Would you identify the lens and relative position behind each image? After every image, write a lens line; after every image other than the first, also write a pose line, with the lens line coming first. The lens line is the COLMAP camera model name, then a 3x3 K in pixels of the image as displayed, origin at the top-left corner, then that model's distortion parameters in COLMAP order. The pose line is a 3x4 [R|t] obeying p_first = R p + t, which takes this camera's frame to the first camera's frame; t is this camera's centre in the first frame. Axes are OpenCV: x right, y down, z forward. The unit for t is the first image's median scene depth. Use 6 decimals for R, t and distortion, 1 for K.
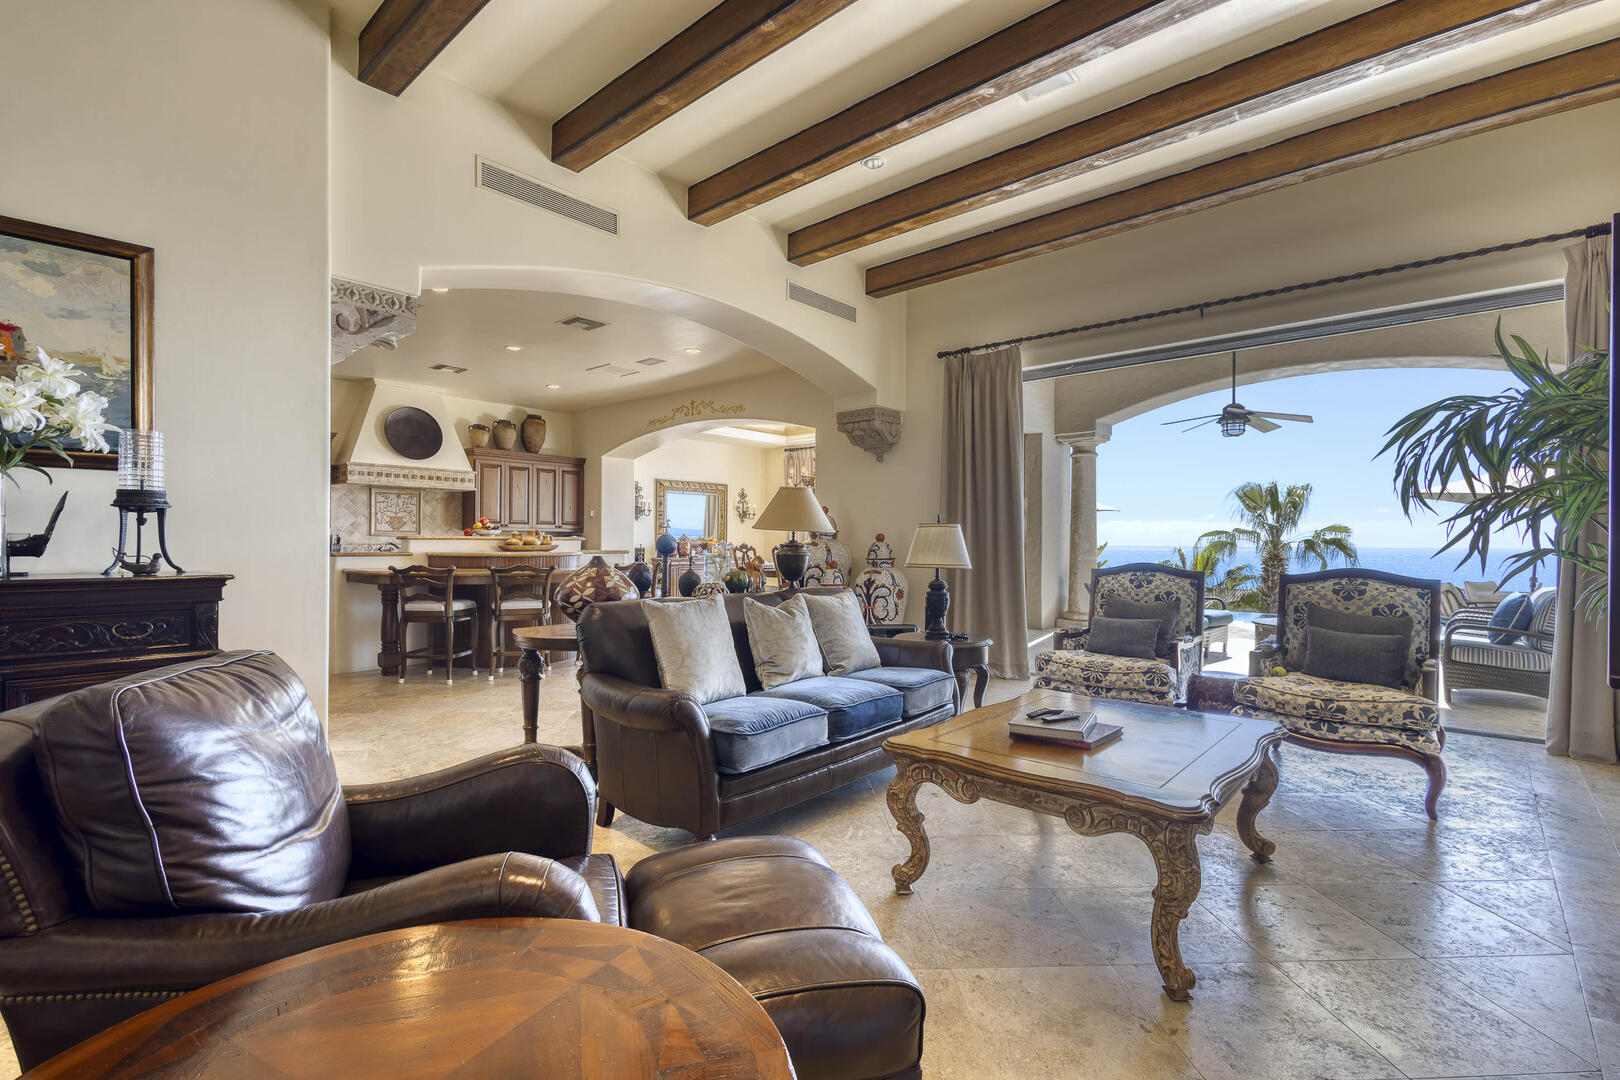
lens RADIAL K [[748.3, 0, 815.0], [0, 748.3, 536.3], [0, 0, 1]] dist [0.011348, -0.003263]
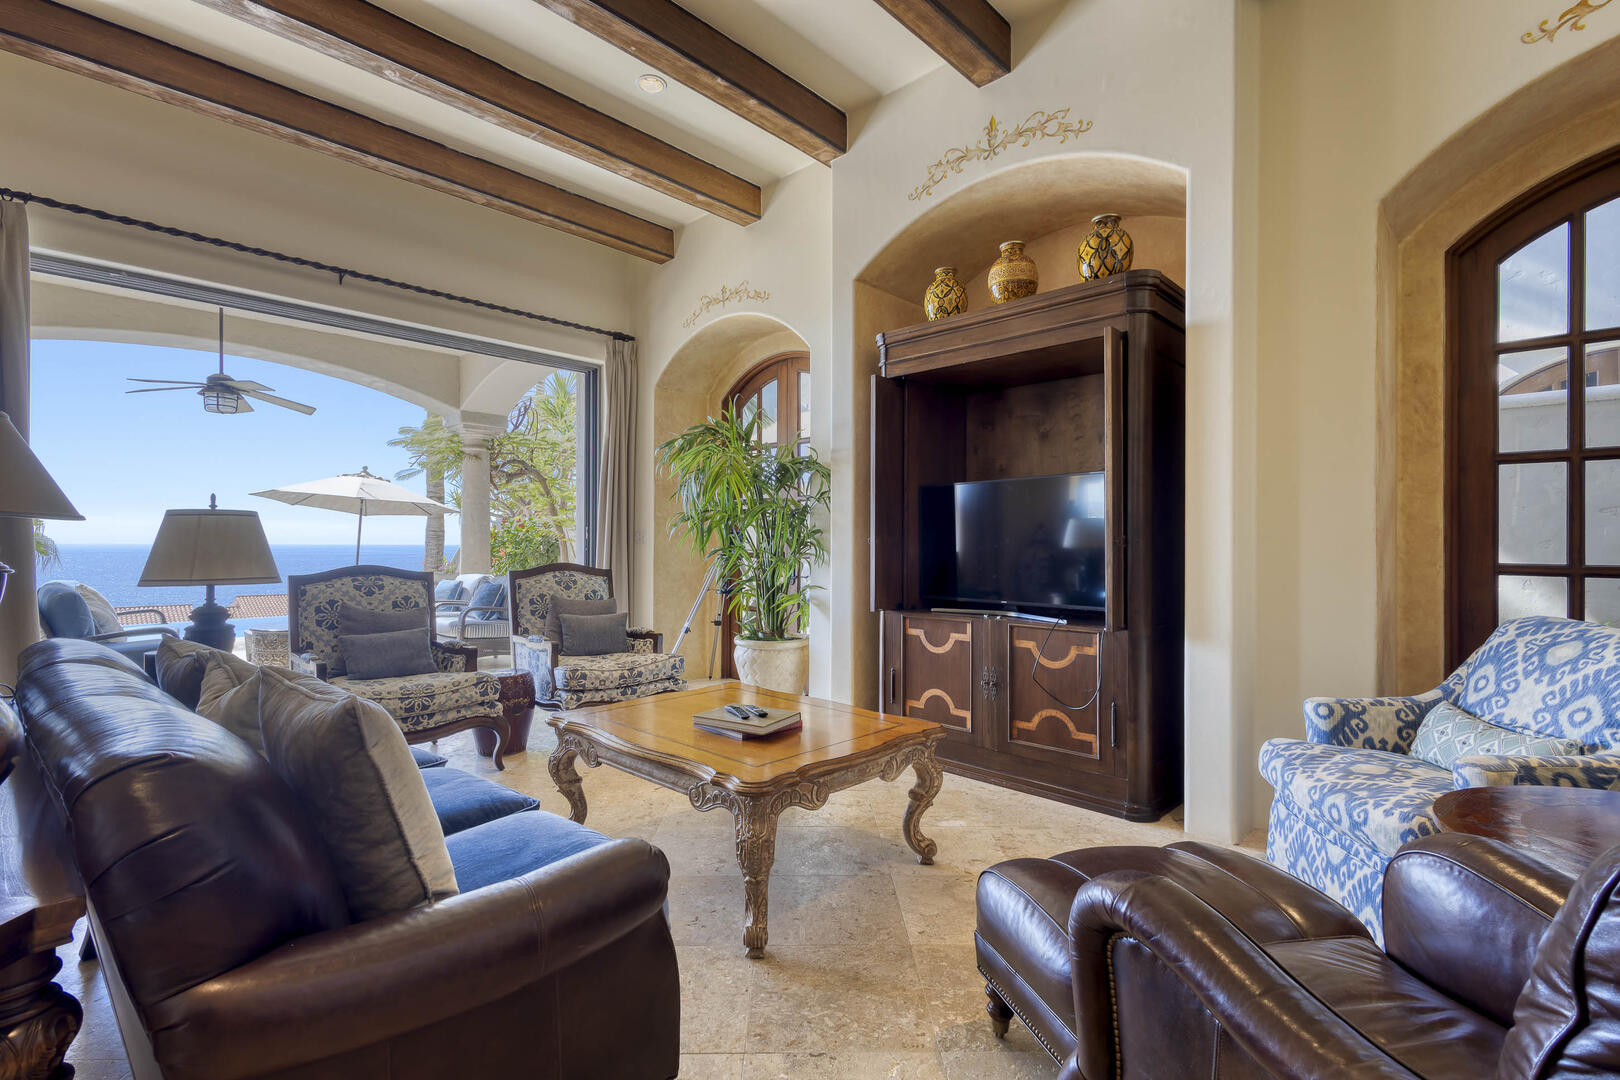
lens RADIAL K [[748.3, 0, 799.2], [0, 748.3, 535.6], [0, 0, 1]] dist [0.011348, -0.003263]
pose [[0.037453, 0.005622, 0.999283, -0.355105], [-0.012522, 0.999908, -0.005156, 0.000556], [-0.999220, -0.012320, 0.037520, 0.445072]]
